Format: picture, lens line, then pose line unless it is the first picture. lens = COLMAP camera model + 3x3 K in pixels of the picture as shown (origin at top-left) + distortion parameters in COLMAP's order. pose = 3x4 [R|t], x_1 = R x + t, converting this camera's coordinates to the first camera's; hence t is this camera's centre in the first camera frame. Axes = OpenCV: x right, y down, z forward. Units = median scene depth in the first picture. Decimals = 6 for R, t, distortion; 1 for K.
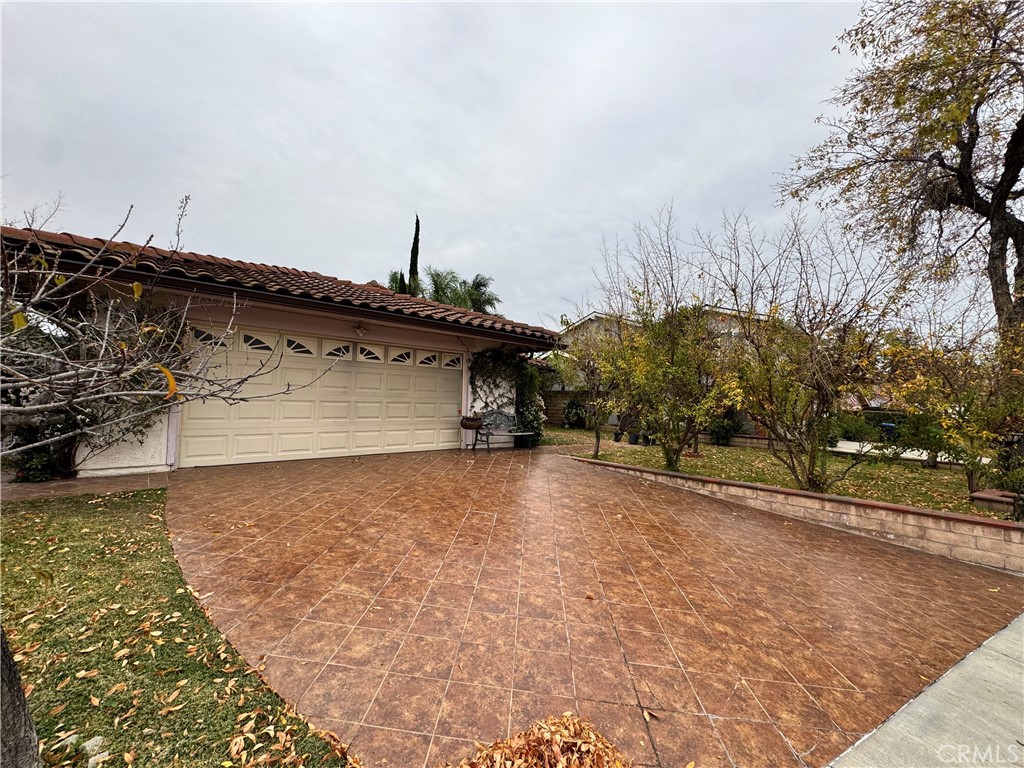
lens RADIAL K [[413.3, 0, 513.6], [0, 413.3, 383.8], [0, 0, 1]] dist [-0.002126, 0.000013]
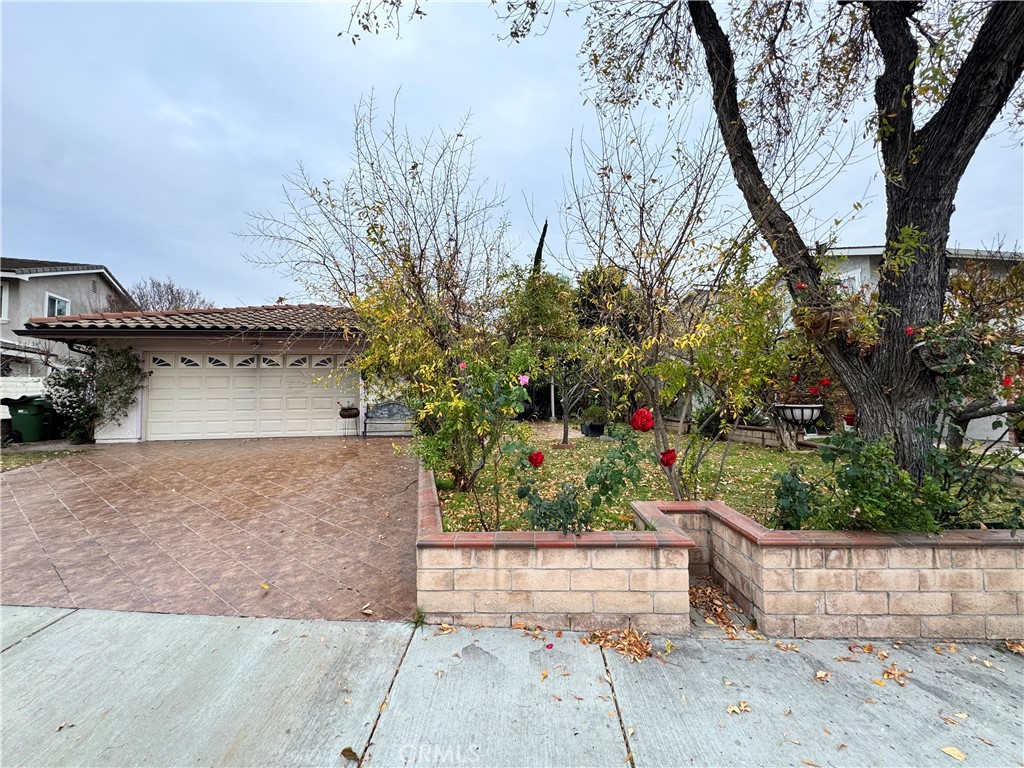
lens RADIAL K [[413.3, 0, 511.6], [0, 413.3, 382.6], [0, 0, 1]] dist [-0.002126, 0.000013]
pose [[0.842737, -0.061071, -0.534850, 0.956926], [0.058727, 0.998044, -0.021427, 0.064622], [0.535113, -0.013353, 0.844675, 0.270031]]
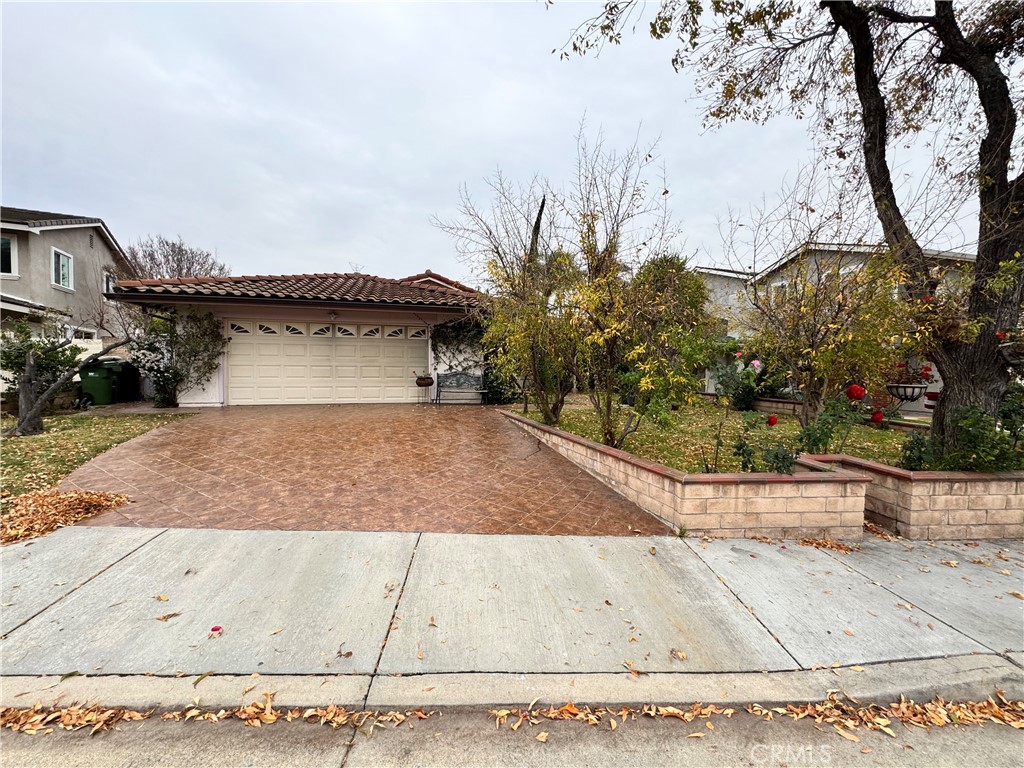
lens RADIAL K [[413.3, 0, 511.5], [0, 413.3, 383.3], [0, 0, 1]] dist [-0.002126, 0.000013]
pose [[0.890236, -0.005606, -0.455466, 0.734668], [0.035364, 0.997757, 0.056841, 0.039624], [0.454126, -0.066709, 0.888437, 0.005530]]
